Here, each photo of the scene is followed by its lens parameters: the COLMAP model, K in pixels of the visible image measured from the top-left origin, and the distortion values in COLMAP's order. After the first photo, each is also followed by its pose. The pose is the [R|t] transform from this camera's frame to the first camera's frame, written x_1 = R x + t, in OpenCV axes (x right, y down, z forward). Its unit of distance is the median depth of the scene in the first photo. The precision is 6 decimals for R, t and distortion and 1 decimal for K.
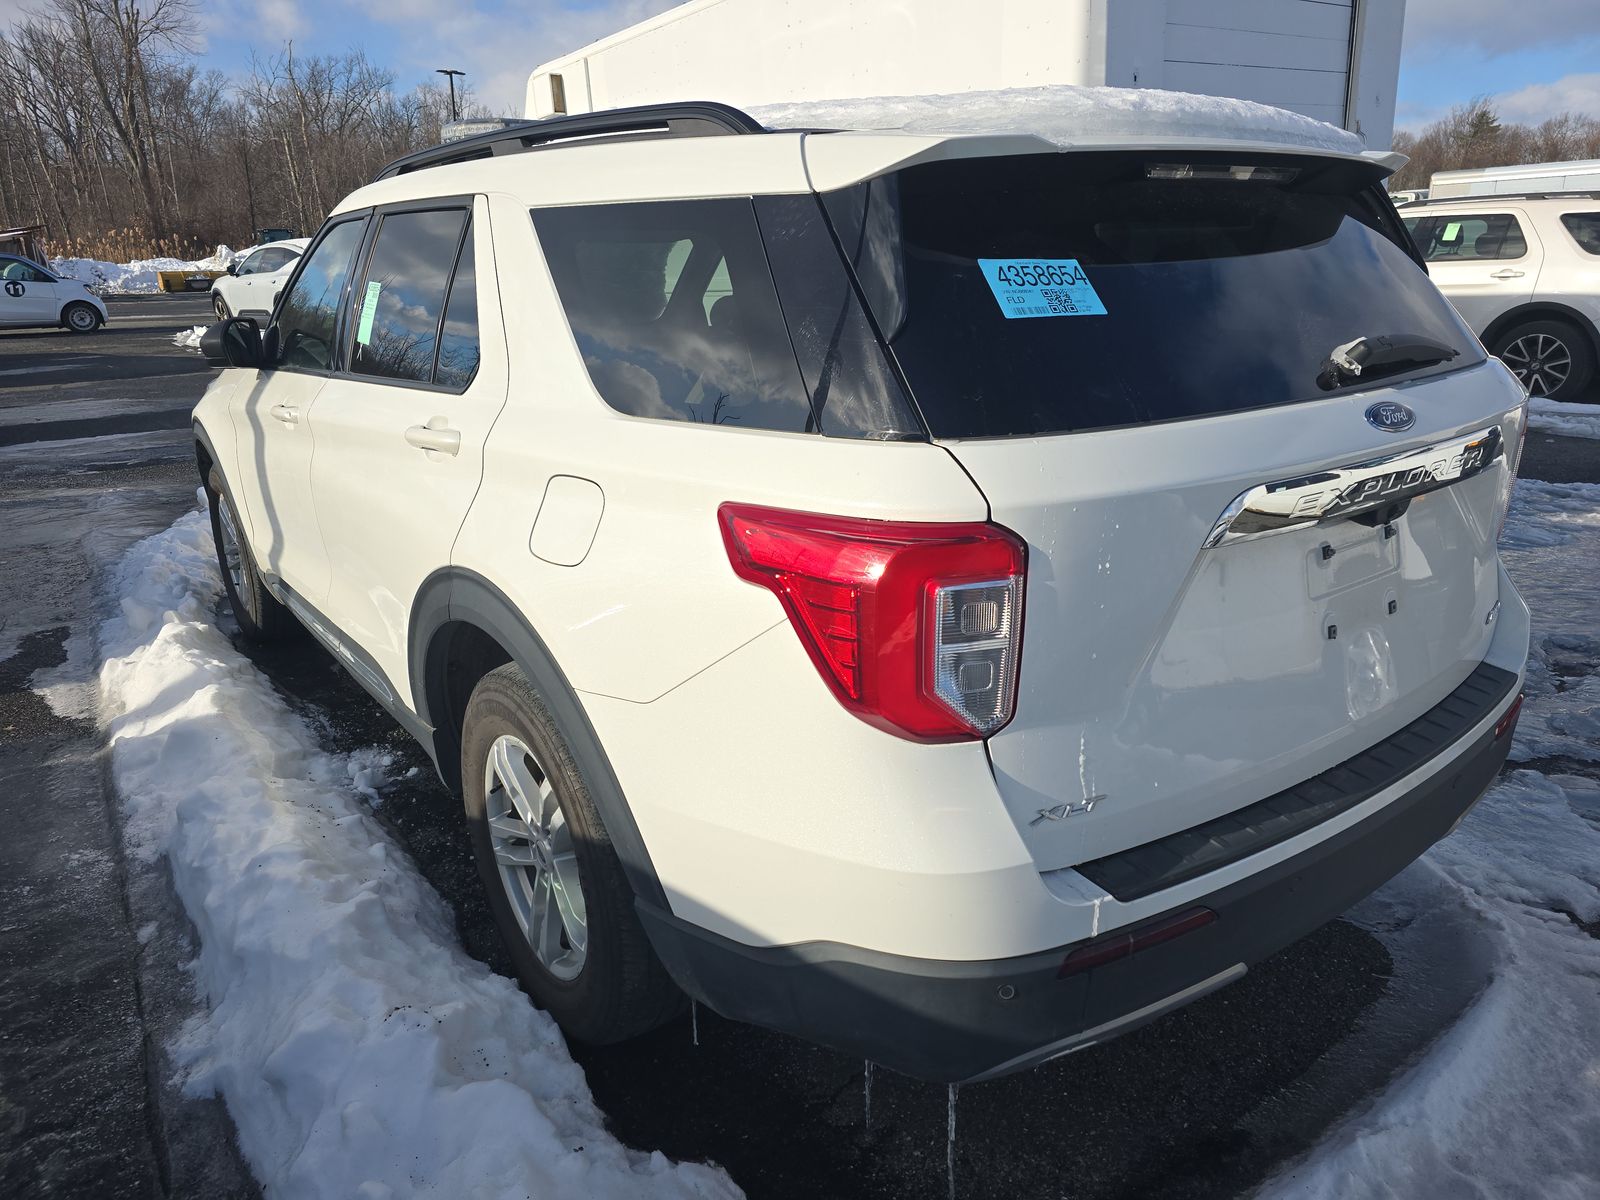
lens RADIAL K [[1081.9, 0, 834.7], [0, 1081.9, 602.2], [0, 0, 1]] dist [0.038754, -0.000821]
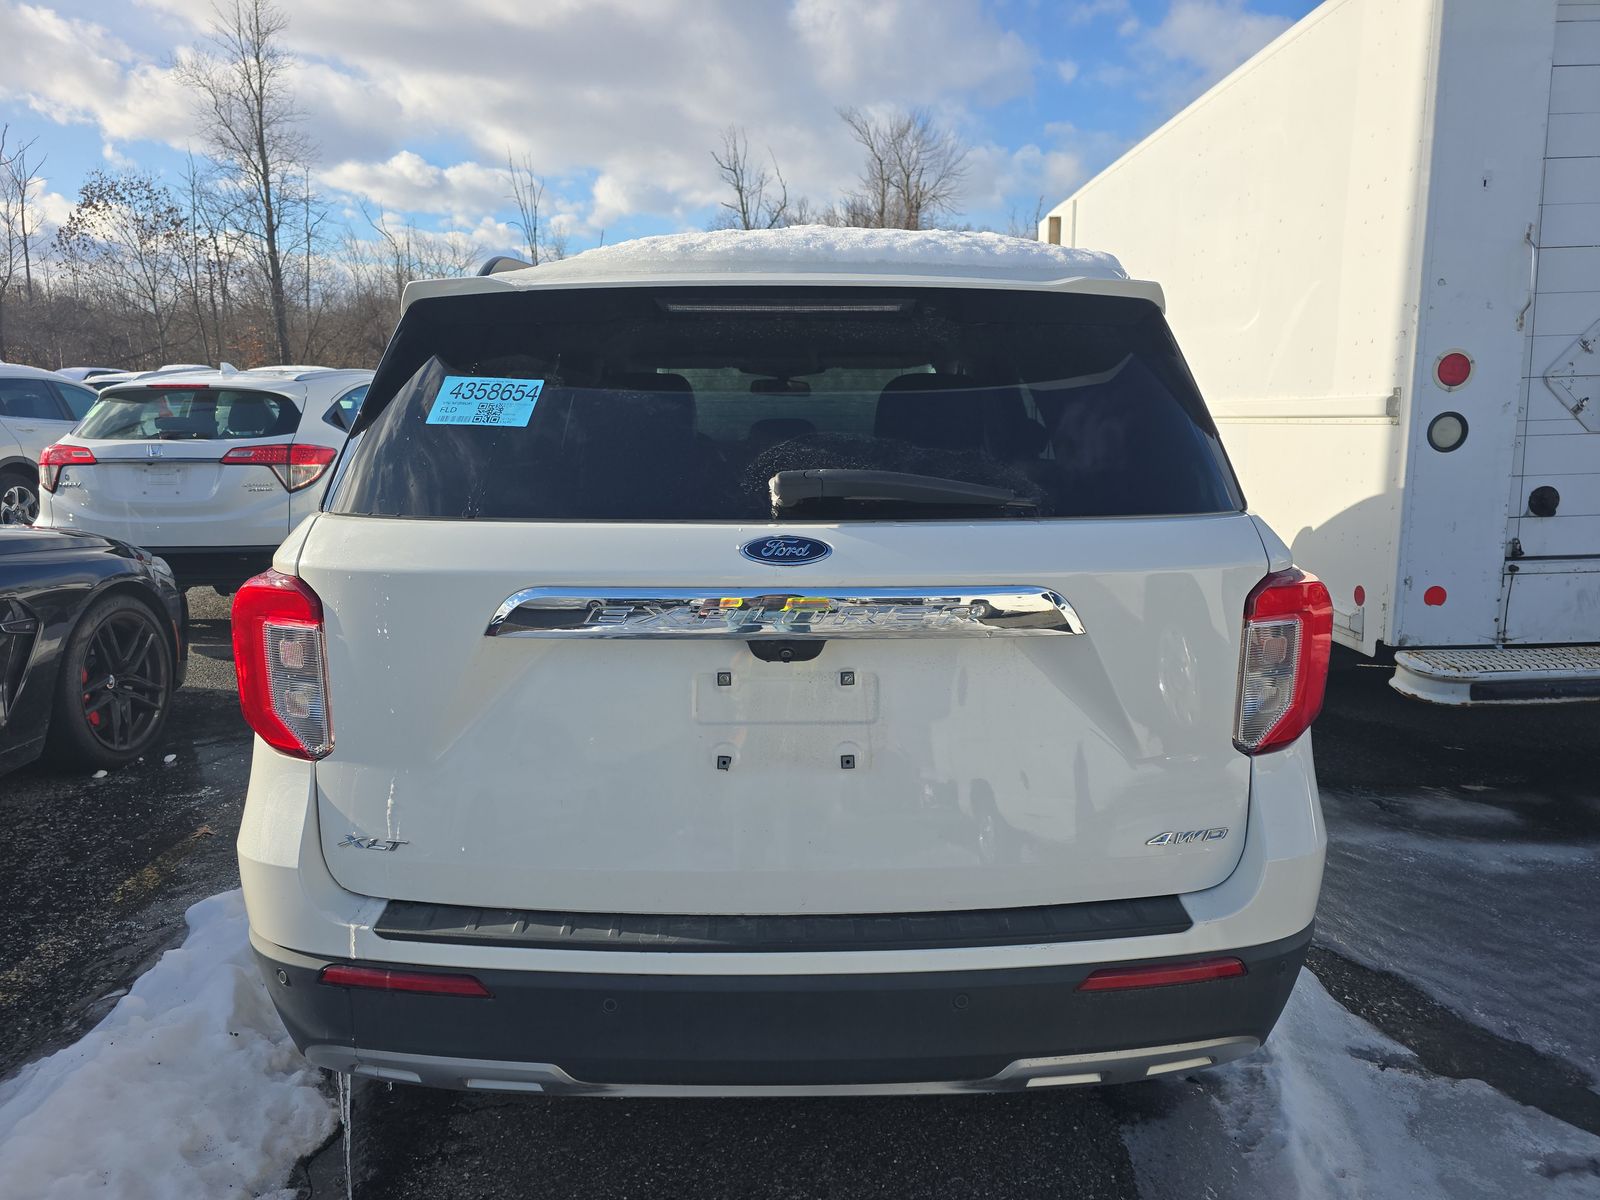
lens RADIAL K [[1081.9, 0, 834.7], [0, 1081.9, 602.2], [0, 0, 1]] dist [0.038754, -0.000821]
pose [[0.833926, 0.144576, -0.532602, 1.151534], [-0.200443, 0.978518, -0.048226, -0.095596], [0.514188, 0.146973, 0.844991, 0.232237]]
